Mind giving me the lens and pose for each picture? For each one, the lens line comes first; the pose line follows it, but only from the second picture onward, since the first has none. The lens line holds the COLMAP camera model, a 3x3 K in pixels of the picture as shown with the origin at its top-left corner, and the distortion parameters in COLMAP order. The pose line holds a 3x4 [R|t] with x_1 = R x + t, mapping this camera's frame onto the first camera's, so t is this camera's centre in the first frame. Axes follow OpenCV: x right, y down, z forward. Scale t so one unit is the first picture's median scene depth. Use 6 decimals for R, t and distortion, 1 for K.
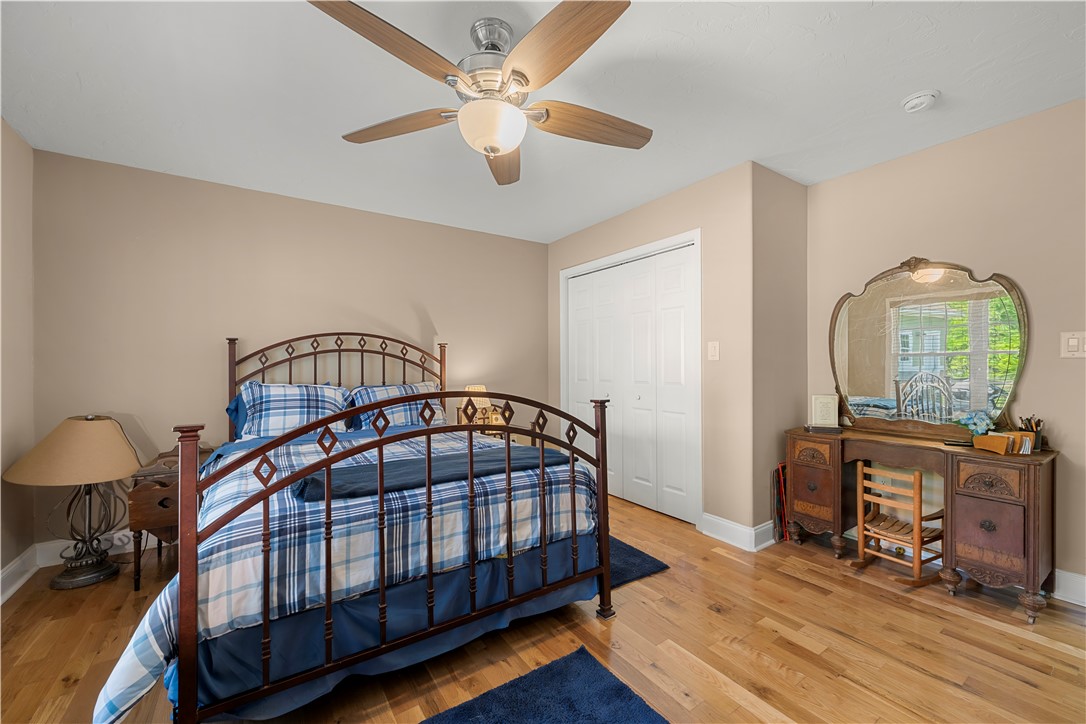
lens RADIAL K [[435.5, 0, 547.6], [0, 435.5, 367.0], [0, 0, 1]] dist [0.000492, 0.000032]
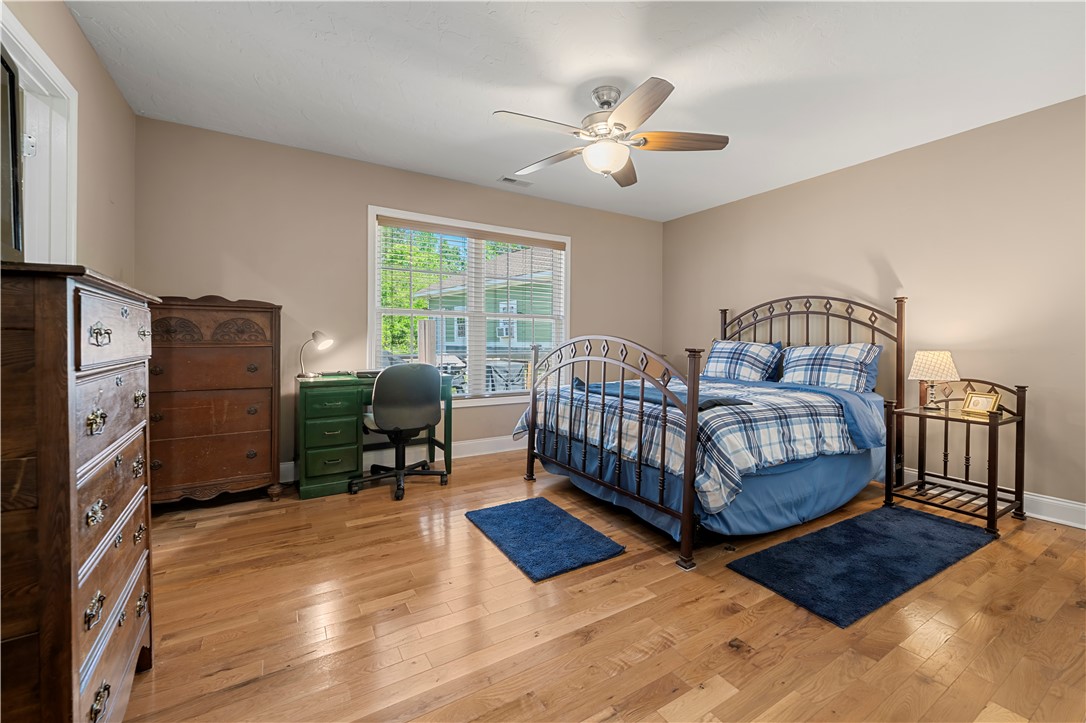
lens RADIAL K [[437.3, 0, 545.9], [0, 437.3, 336.2], [0, 0, 1]] dist [0.000264, 0.000037]
pose [[-0.047004, -0.002205, -0.998892, 1.137625], [-0.013600, 0.999906, -0.001567, 0.052868], [0.998802, 0.013512, -0.047029, 0.721683]]
